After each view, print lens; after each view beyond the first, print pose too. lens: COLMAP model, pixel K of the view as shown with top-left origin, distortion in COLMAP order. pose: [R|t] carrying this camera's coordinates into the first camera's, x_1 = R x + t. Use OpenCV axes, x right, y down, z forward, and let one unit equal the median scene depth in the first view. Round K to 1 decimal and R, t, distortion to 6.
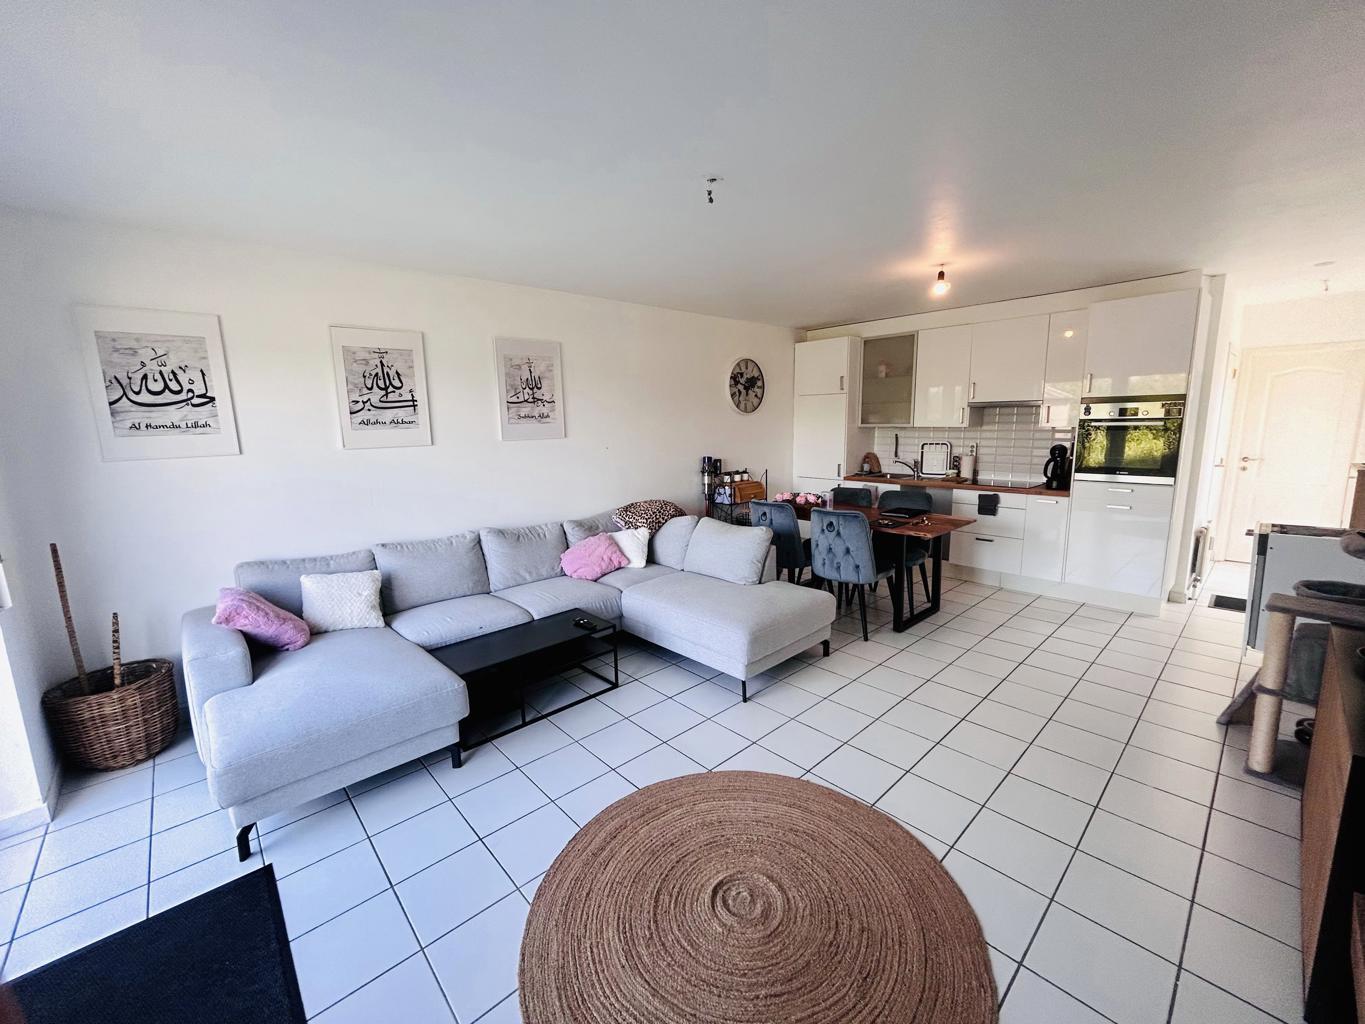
lens RADIAL K [[551.3, 0, 679.7], [0, 551.3, 507.1], [0, 0, 1]] dist [-0.004532, 0.000303]
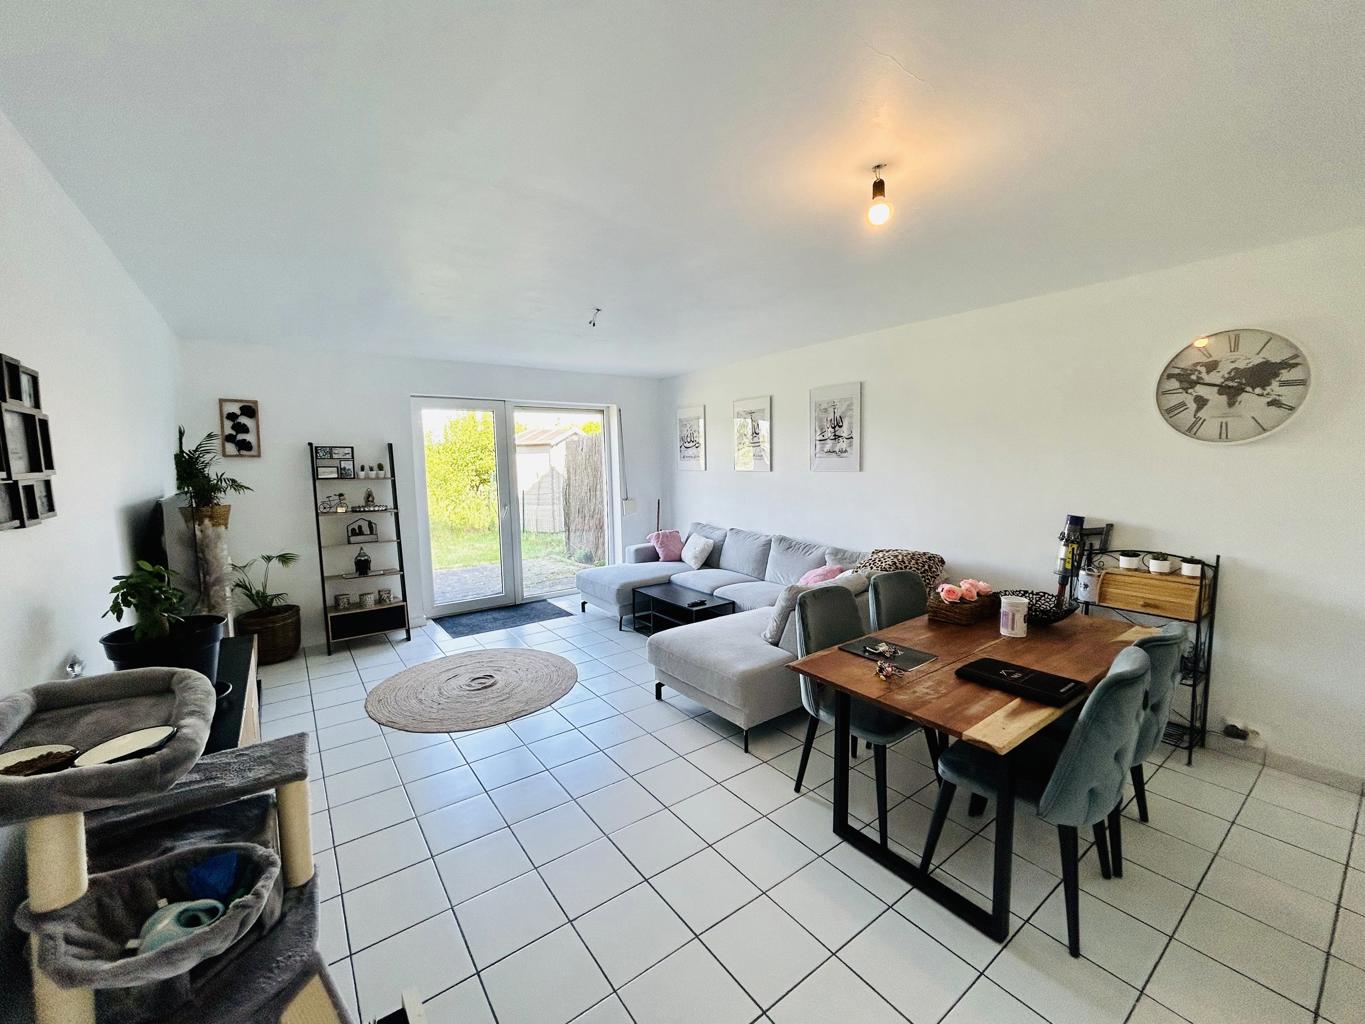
lens RADIAL K [[551.3, 0, 677.3], [0, 551.3, 510.0], [0, 0, 1]] dist [-0.004532, 0.000303]
pose [[-0.112278, 0.115781, -0.986908, 0.715900], [-0.139266, 0.981552, 0.130997, -0.118524], [0.983869, 0.152151, -0.094083, 0.635667]]
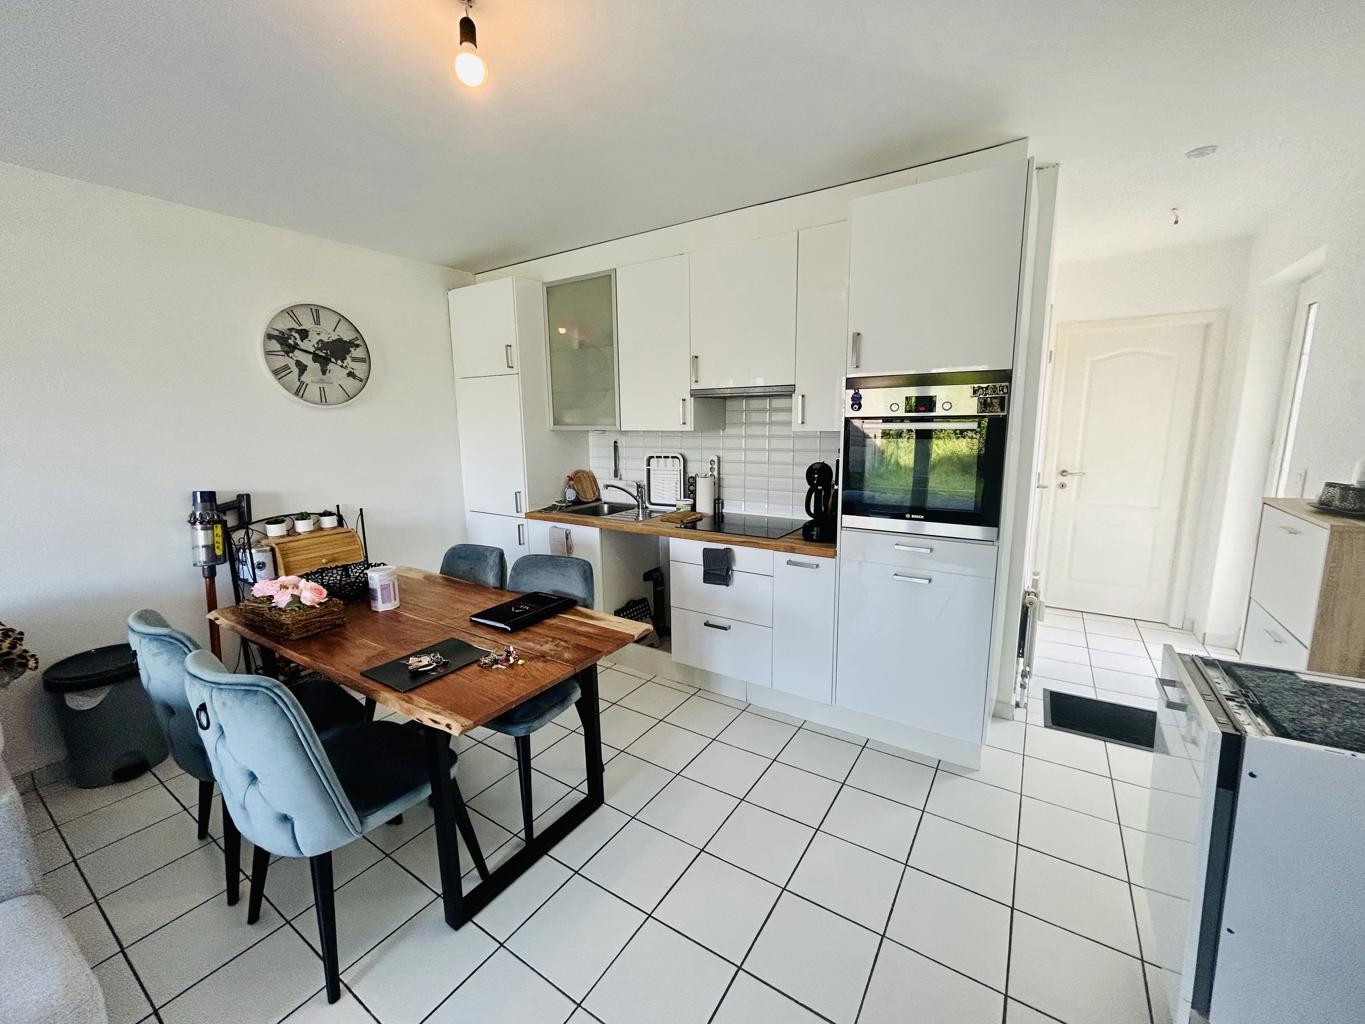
lens RADIAL K [[551.3, 0, 682.6], [0, 551.3, 508.3], [0, 0, 1]] dist [-0.004532, 0.000303]
pose [[0.969031, -0.035654, 0.244351, 0.357120], [0.035221, 0.999361, 0.006143, -0.064917], [-0.244414, 0.002654, 0.969667, 0.418647]]
